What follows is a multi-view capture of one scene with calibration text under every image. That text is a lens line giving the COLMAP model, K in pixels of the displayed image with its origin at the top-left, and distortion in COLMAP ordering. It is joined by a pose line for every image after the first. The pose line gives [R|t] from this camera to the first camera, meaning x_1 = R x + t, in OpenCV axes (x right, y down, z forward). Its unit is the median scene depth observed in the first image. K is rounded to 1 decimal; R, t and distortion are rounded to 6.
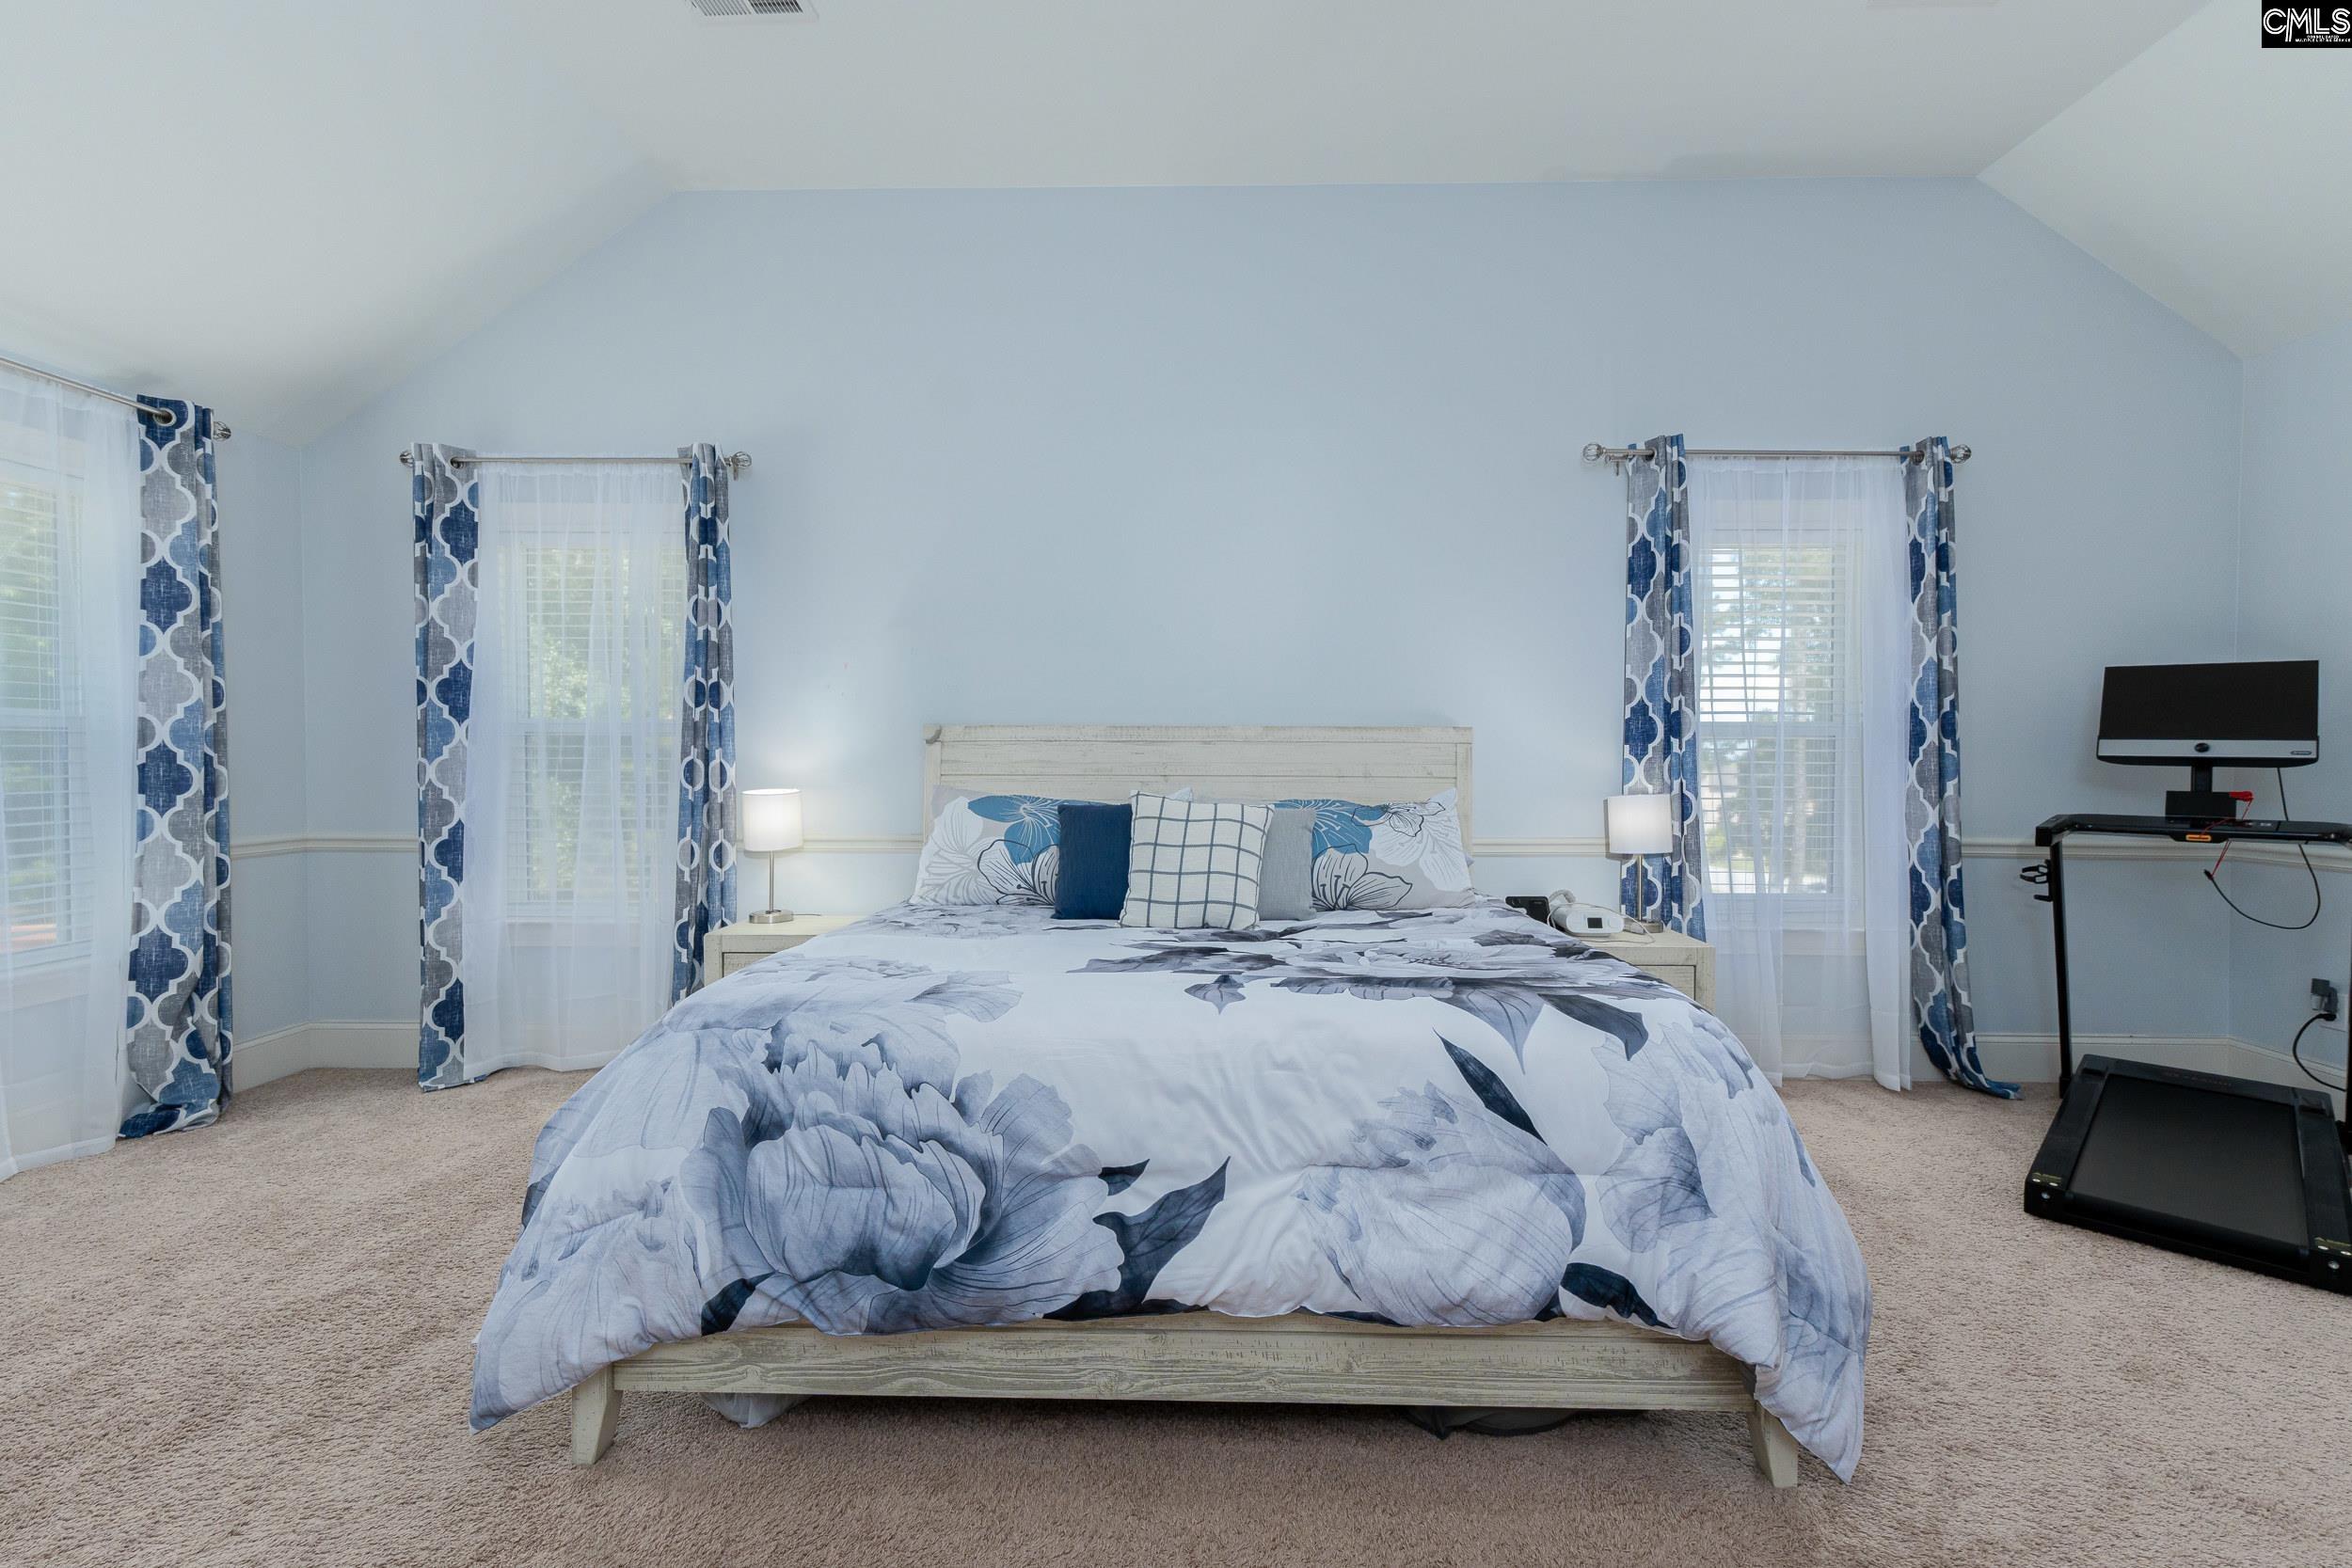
lens RADIAL K [[1017.7, 0, 1174.7], [0, 1017.7, 778.2], [0, 0, 1]] dist [0.006276, -0.000788]
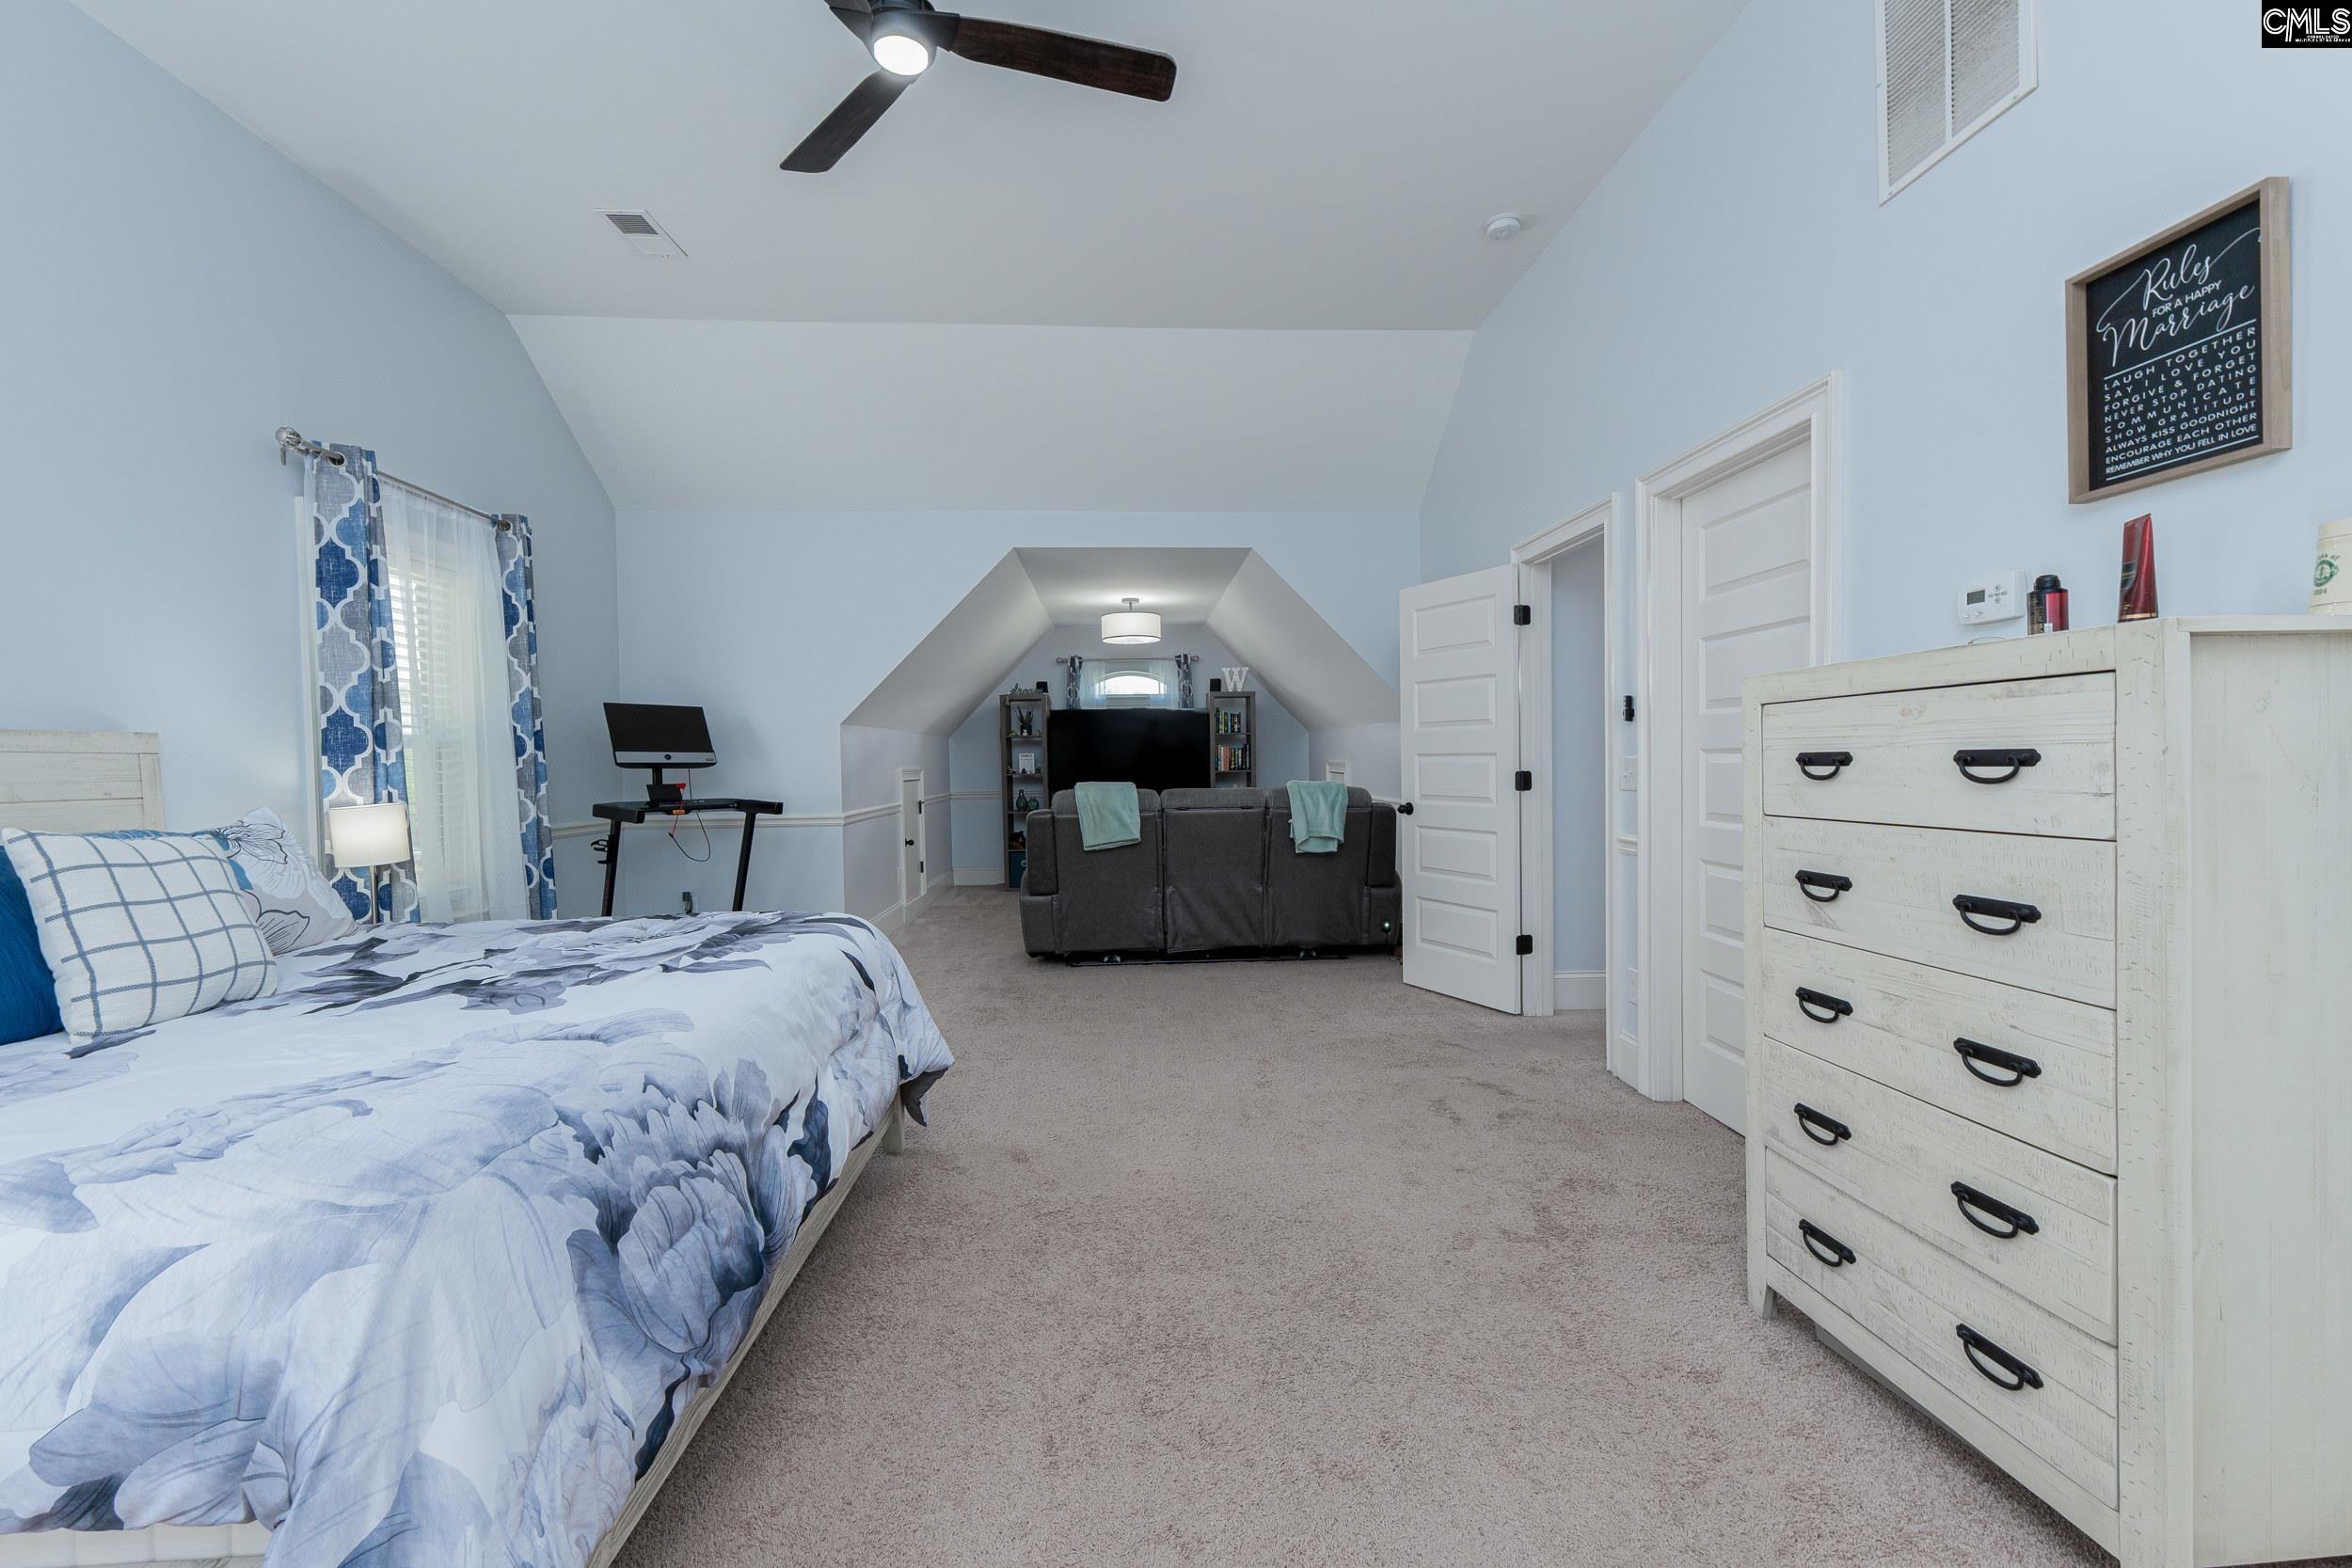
lens RADIAL K [[1017.7, 0, 1176.4], [0, 1017.7, 778.5], [0, 0, 1]] dist [0.006276, -0.000788]
pose [[-0.080291, -0.023107, 0.996504, -0.604399], [0.035257, 0.999040, 0.026007, -0.008546], [-0.996148, 0.037222, -0.079399, 0.295825]]
